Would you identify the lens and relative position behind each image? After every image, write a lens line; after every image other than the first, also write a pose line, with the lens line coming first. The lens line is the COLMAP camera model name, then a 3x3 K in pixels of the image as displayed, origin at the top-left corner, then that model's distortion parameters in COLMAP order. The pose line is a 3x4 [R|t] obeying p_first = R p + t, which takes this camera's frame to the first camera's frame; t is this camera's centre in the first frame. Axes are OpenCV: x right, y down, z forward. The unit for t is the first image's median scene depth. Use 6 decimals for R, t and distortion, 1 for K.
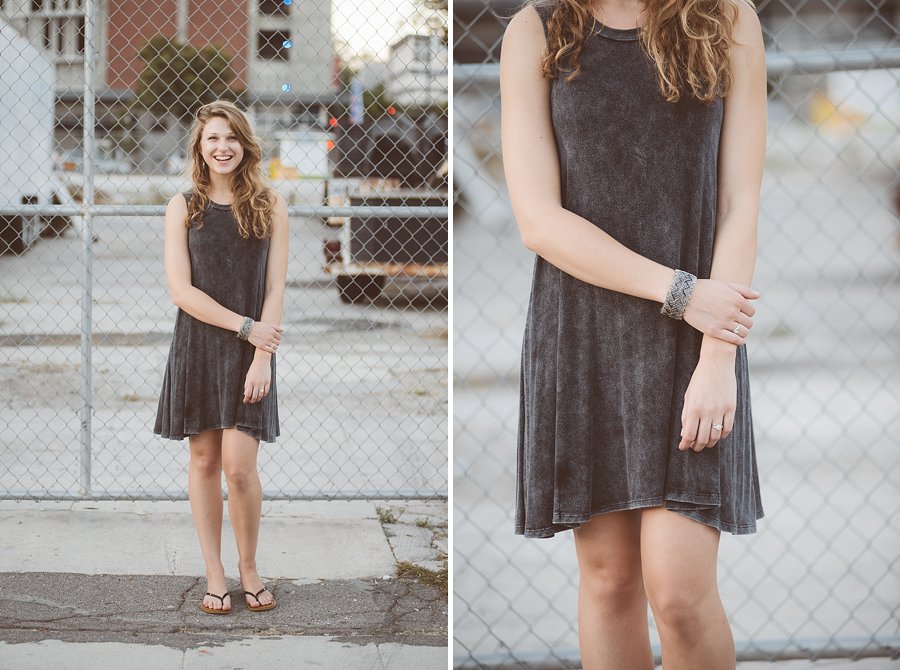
lens RADIAL K [[2582.2, 0, 450.0], [0, 2582.2, 335.0], [0, 0, 1]] dist [0.031173, -0.104156]
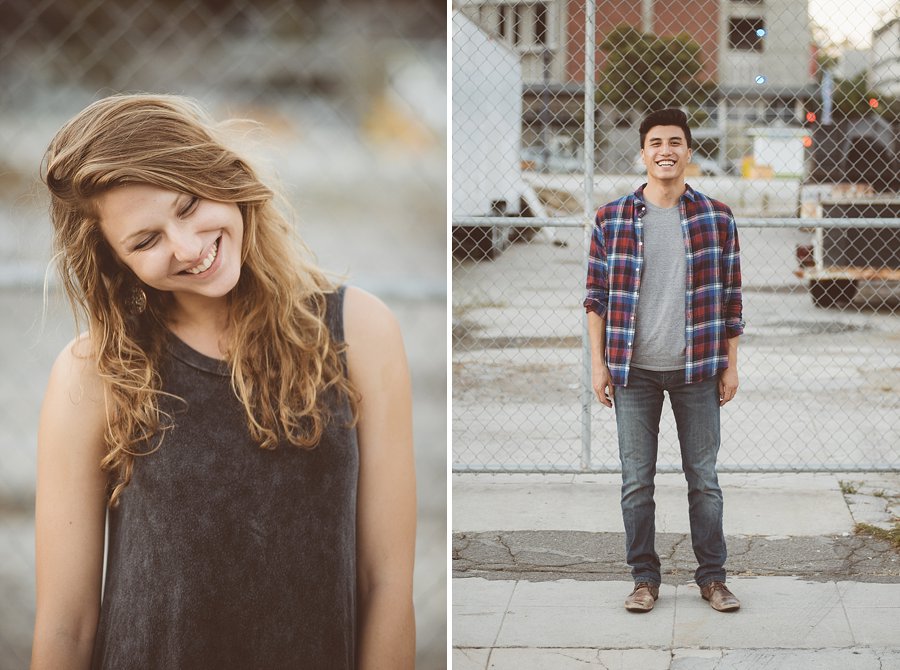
lens RADIAL K [[4474.0, 0, 450.0], [0, 4474.0, 335.0], [0, 0, 1]] dist [0.291054, -7.677544]
pose [[0.991287, -0.000913, -0.131719, 0.050094], [-0.000816, 0.999914, -0.013073, 0.022751], [0.131720, 0.013066, 0.991201, -0.797765]]
